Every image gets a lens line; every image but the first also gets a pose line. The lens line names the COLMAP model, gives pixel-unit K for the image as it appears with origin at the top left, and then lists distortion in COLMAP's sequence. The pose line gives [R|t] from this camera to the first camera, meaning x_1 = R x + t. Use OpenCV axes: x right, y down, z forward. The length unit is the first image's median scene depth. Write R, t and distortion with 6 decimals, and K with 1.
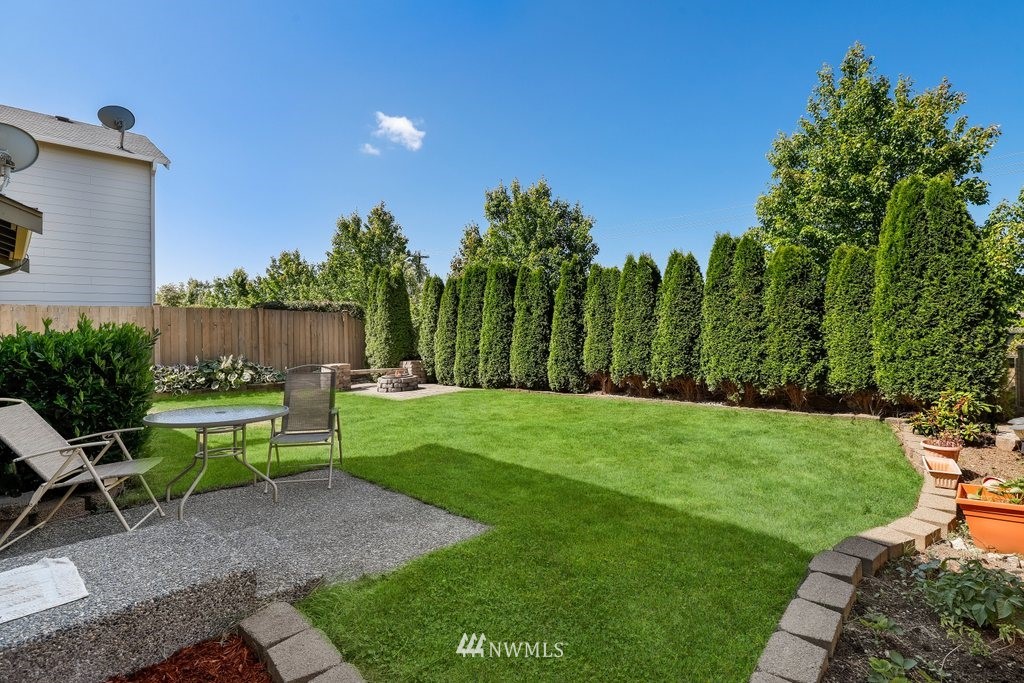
lens RADIAL K [[466.6, 0, 520.7], [0, 466.6, 333.8], [0, 0, 1]] dist [-0.022286, 0.007723]
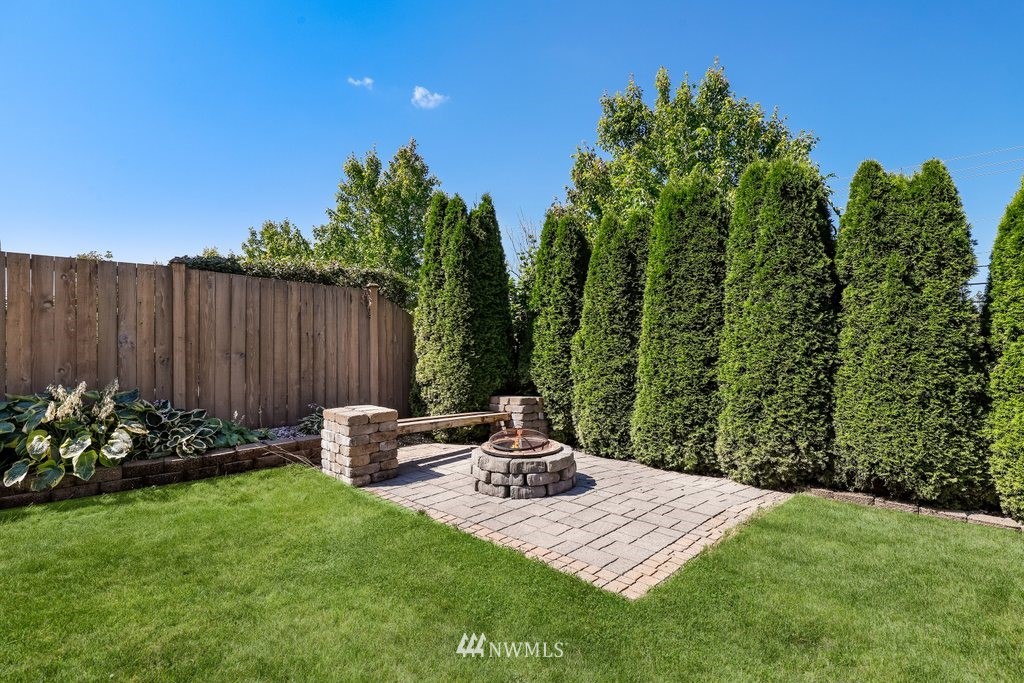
lens RADIAL K [[506.9, 0, 519.9], [0, 506.9, 348.7], [0, 0, 1]] dist [-0.009982, 0.000751]
pose [[0.999502, 0.025154, -0.019056, -0.228383], [-0.024876, 0.999583, 0.014692, 0.003903], [0.019418, -0.014211, 0.999710, 0.513245]]
